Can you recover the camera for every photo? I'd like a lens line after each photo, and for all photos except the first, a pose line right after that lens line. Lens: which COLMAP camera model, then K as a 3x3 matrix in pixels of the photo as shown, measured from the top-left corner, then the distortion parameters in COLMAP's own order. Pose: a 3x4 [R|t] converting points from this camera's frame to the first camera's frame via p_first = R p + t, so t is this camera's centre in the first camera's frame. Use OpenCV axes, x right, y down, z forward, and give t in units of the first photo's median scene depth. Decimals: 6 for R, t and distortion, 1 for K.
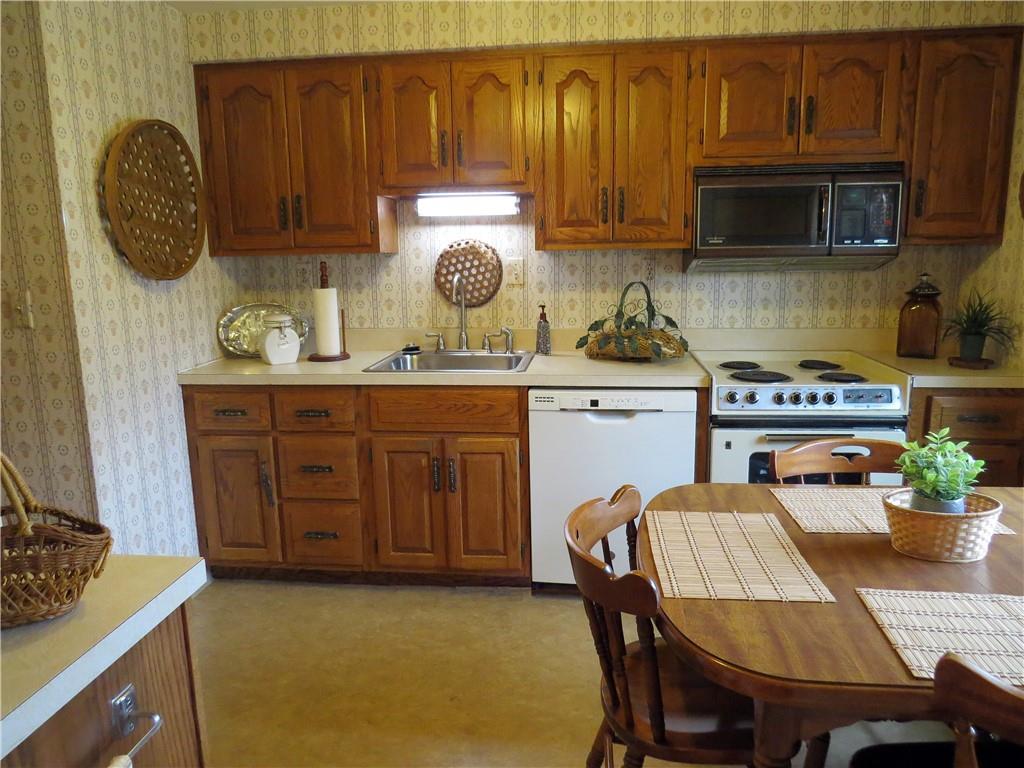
lens RADIAL K [[733.9, 0, 512.0], [0, 733.9, 384.0], [0, 0, 1]] dist [-0.027462, 0.012098]
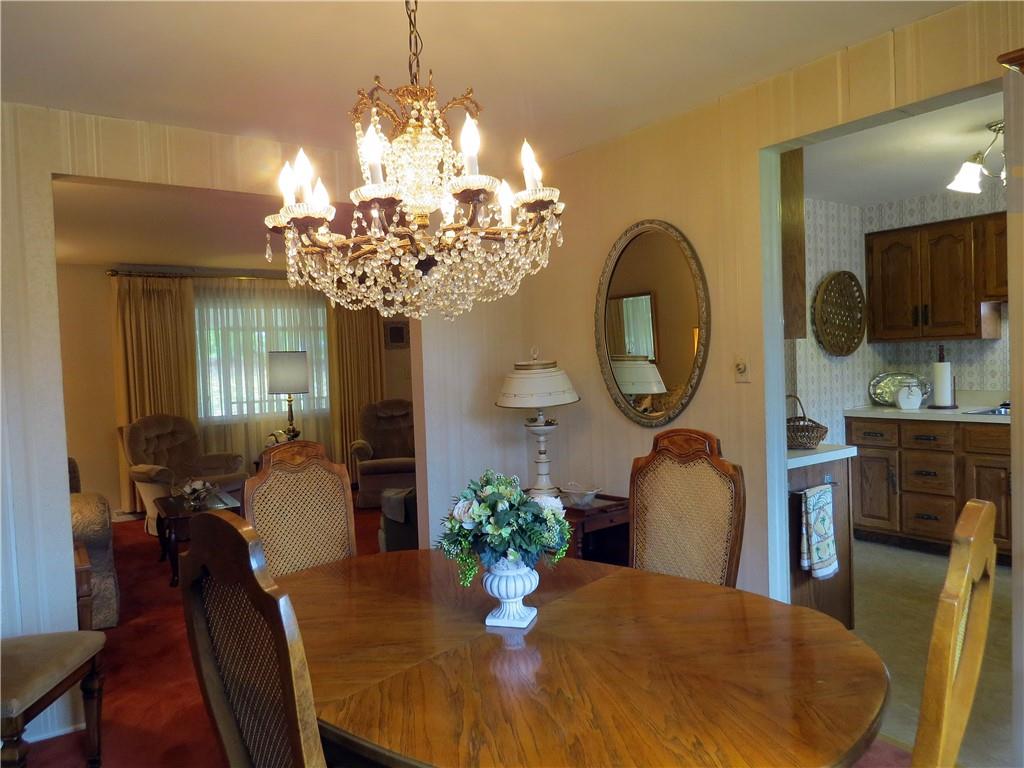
lens RADIAL K [[733.9, 0, 512.0], [0, 733.9, 384.0], [0, 0, 1]] dist [-0.027462, 0.012098]
pose [[0.665829, 0.018273, -0.745881, 0.306518], [-0.109471, 0.991273, -0.073438, 0.135715], [0.738030, 0.130550, 0.662019, -0.728522]]
